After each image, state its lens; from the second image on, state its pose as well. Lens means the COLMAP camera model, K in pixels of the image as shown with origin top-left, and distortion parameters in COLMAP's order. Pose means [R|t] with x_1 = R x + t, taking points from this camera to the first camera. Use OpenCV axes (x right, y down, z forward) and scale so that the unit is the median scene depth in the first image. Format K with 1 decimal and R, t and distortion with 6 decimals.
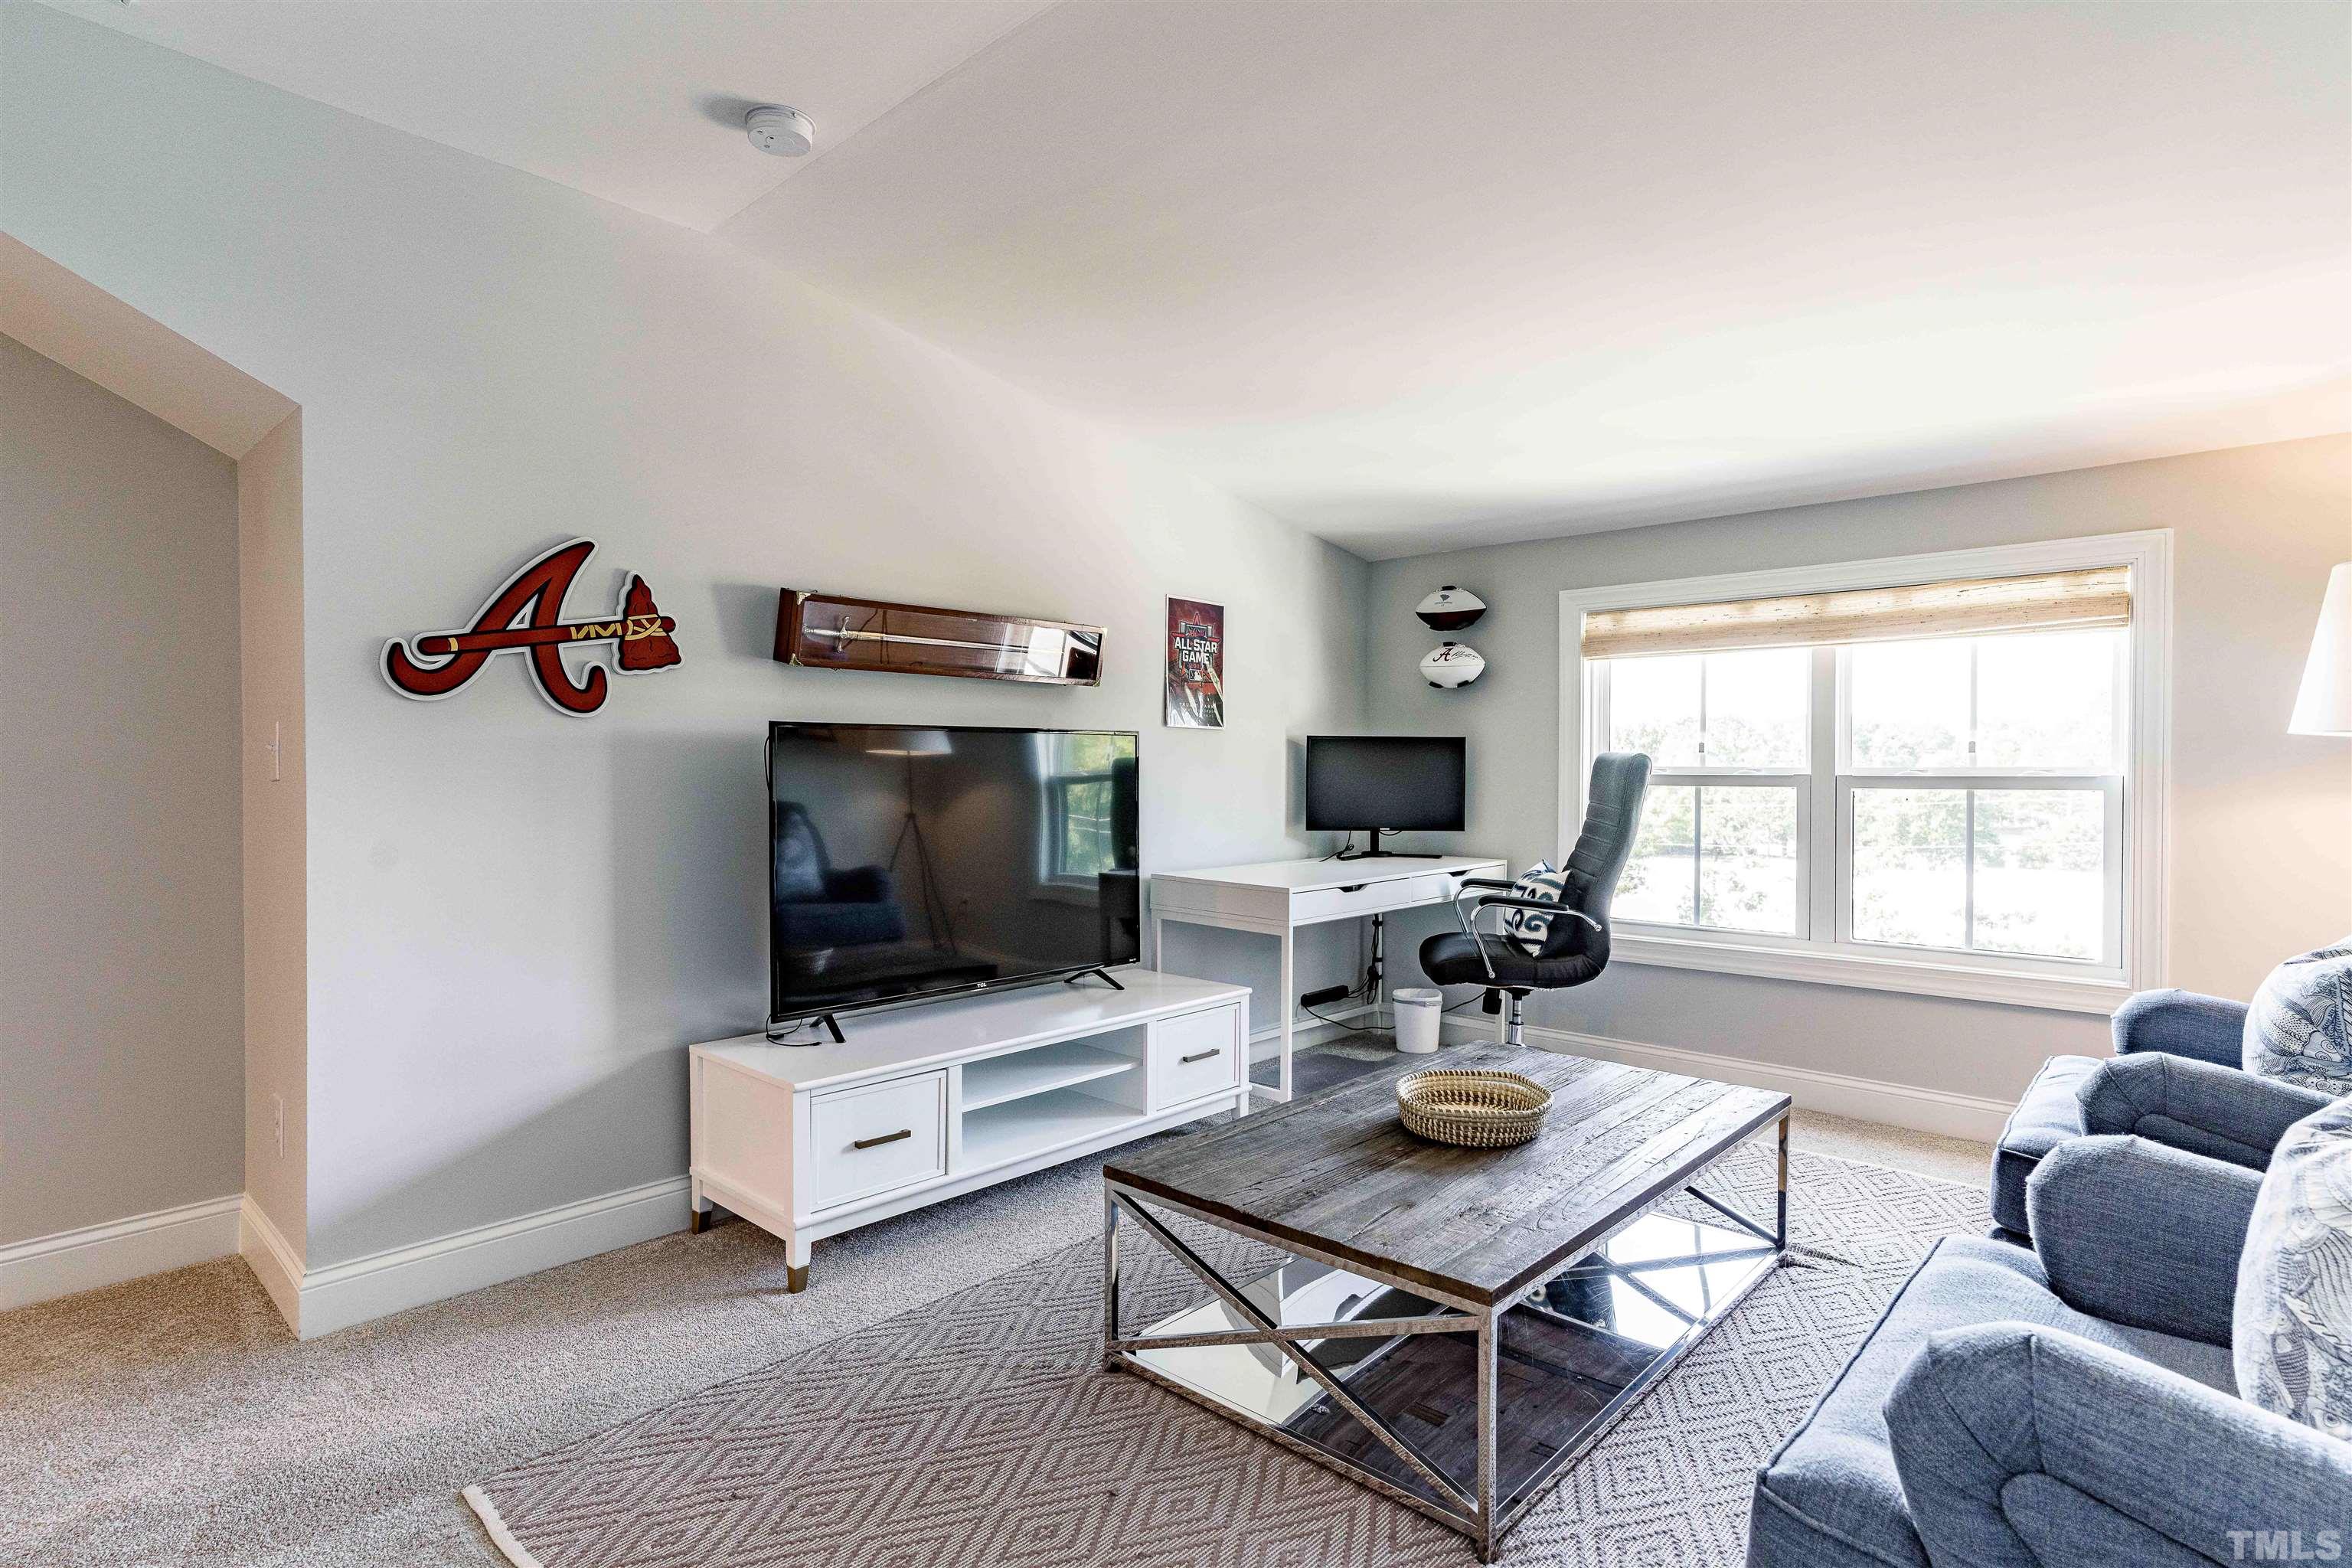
lens RADIAL K [[1213.3, 0, 1177.0], [0, 1213.3, 773.4], [0, 0, 1]] dist [-0.021163, 0.014190]
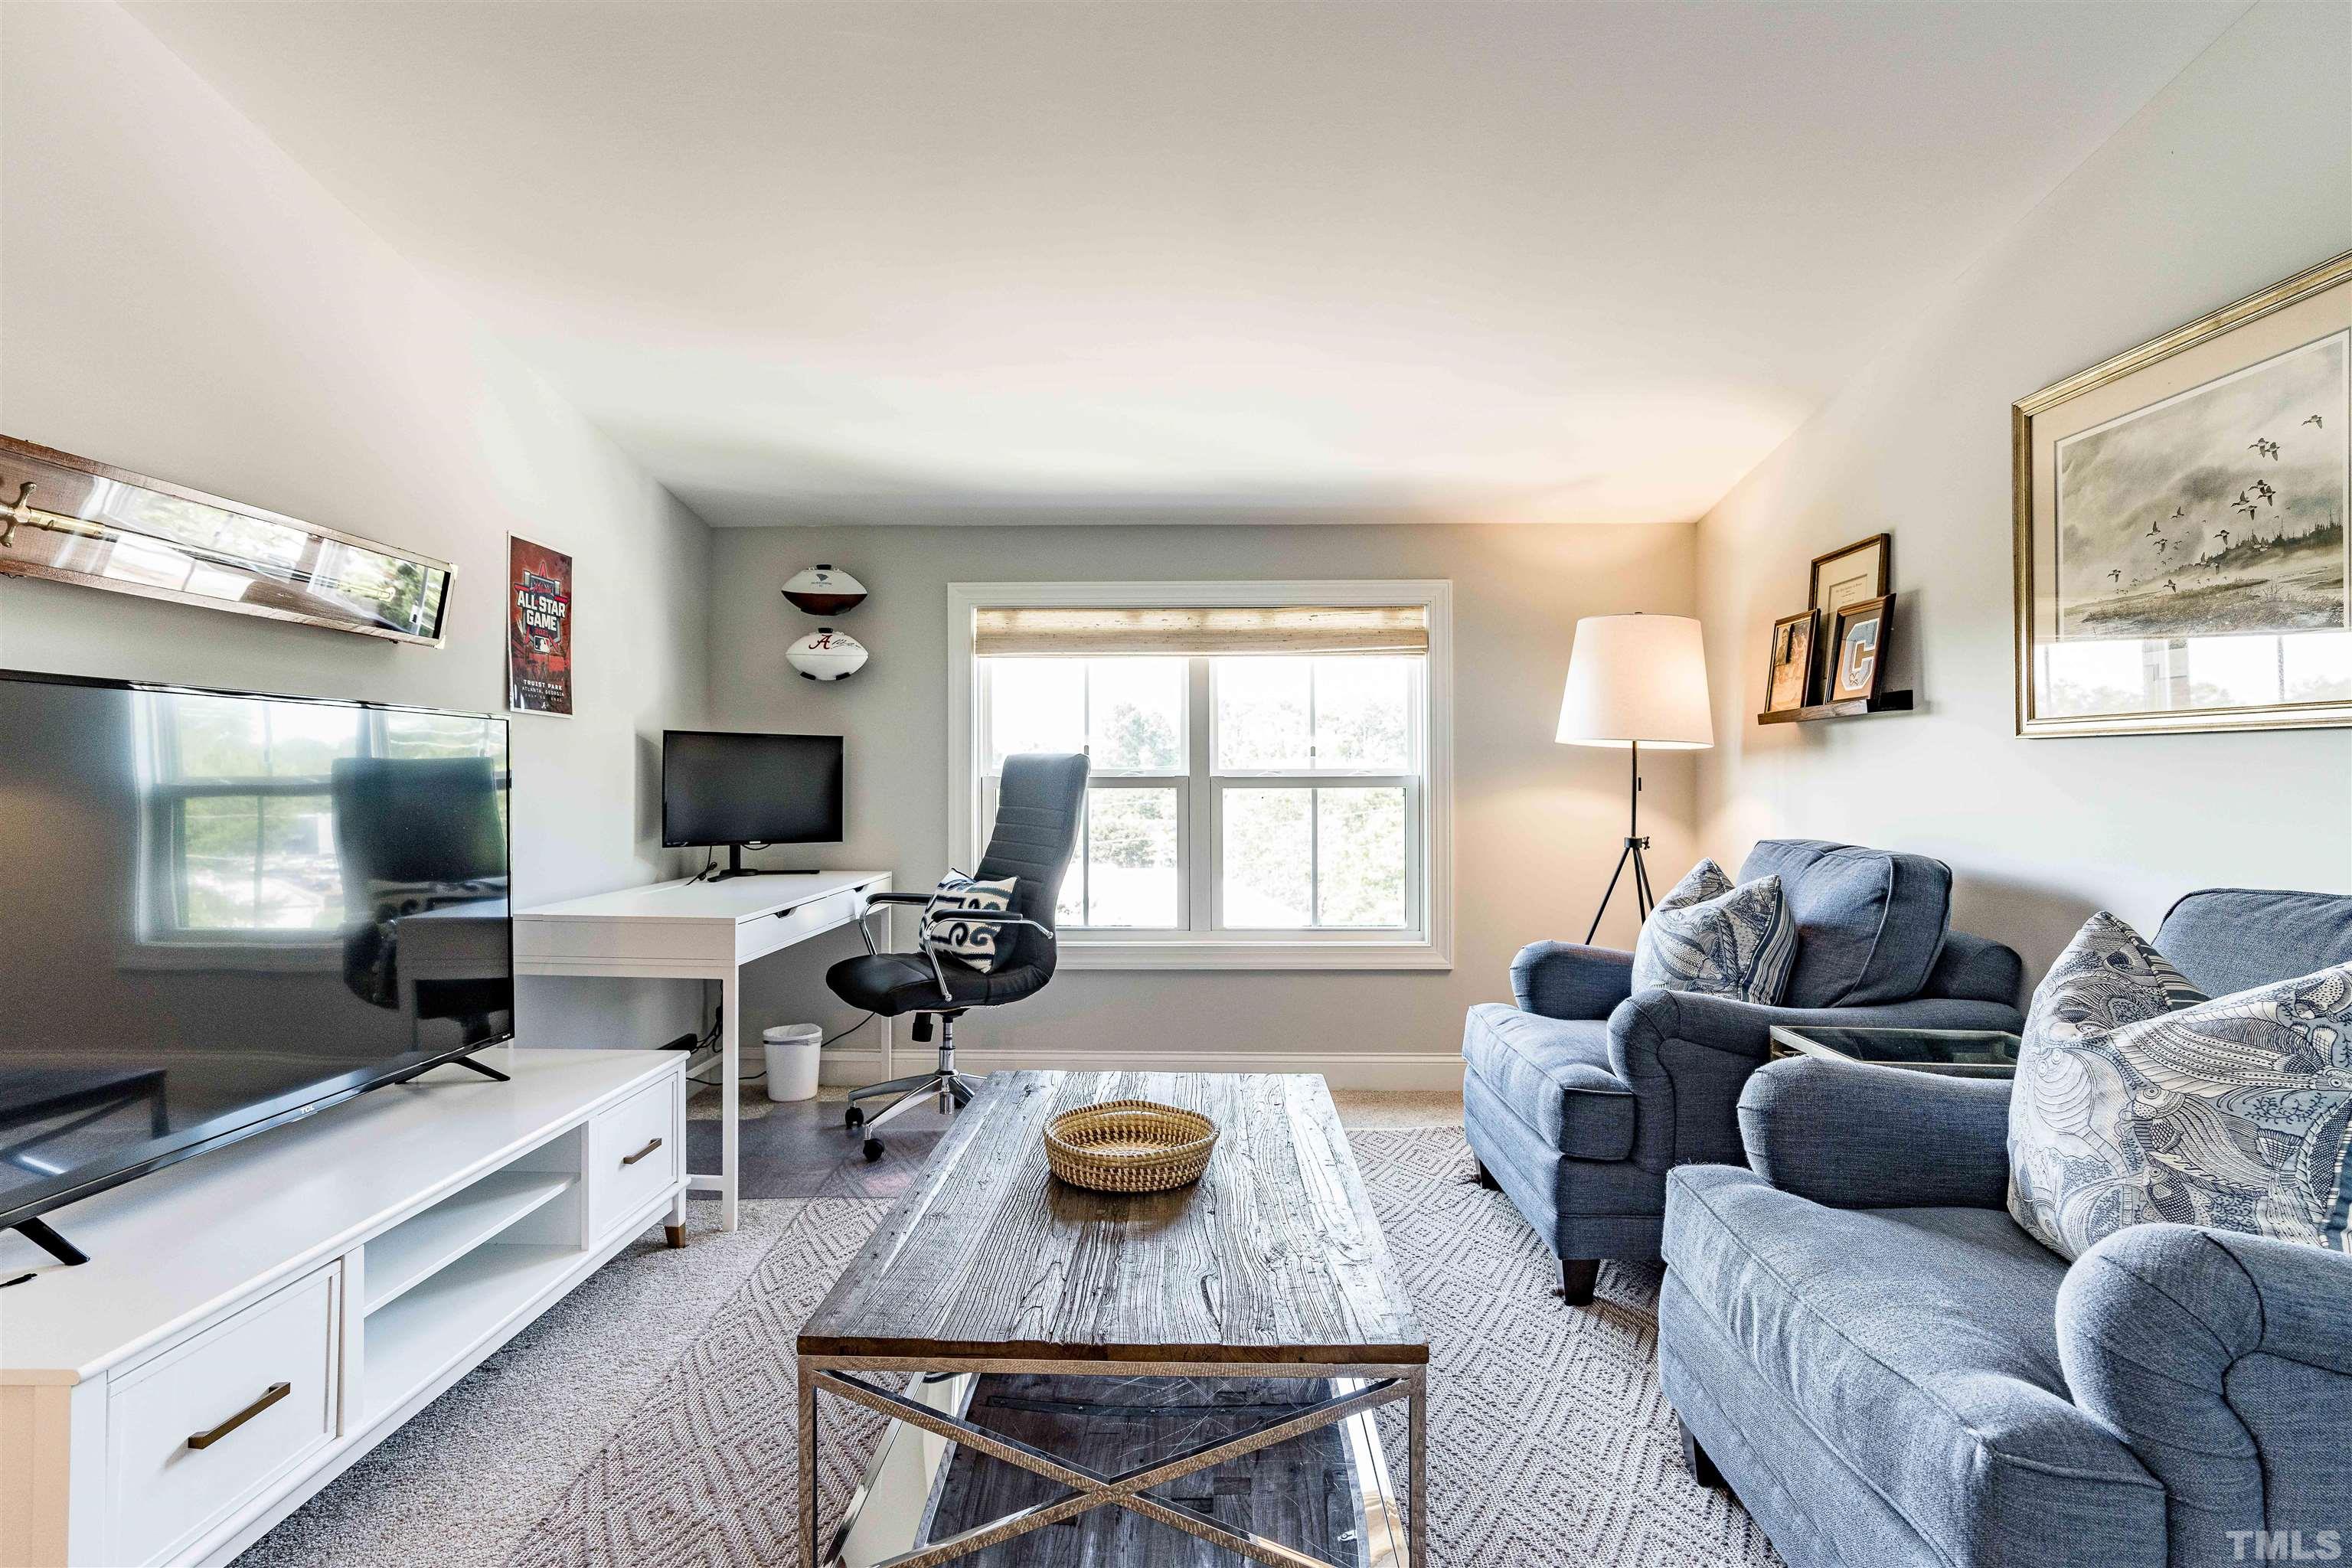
lens RADIAL K [[1213.3, 0, 1179.3], [0, 1213.3, 773.3], [0, 0, 1]] dist [-0.021163, 0.014190]
pose [[0.751017, 0.001529, 0.660281, -0.193789], [0.006798, 0.999926, -0.010048, 0.009531], [-0.660247, 0.012035, 0.750952, 0.196590]]
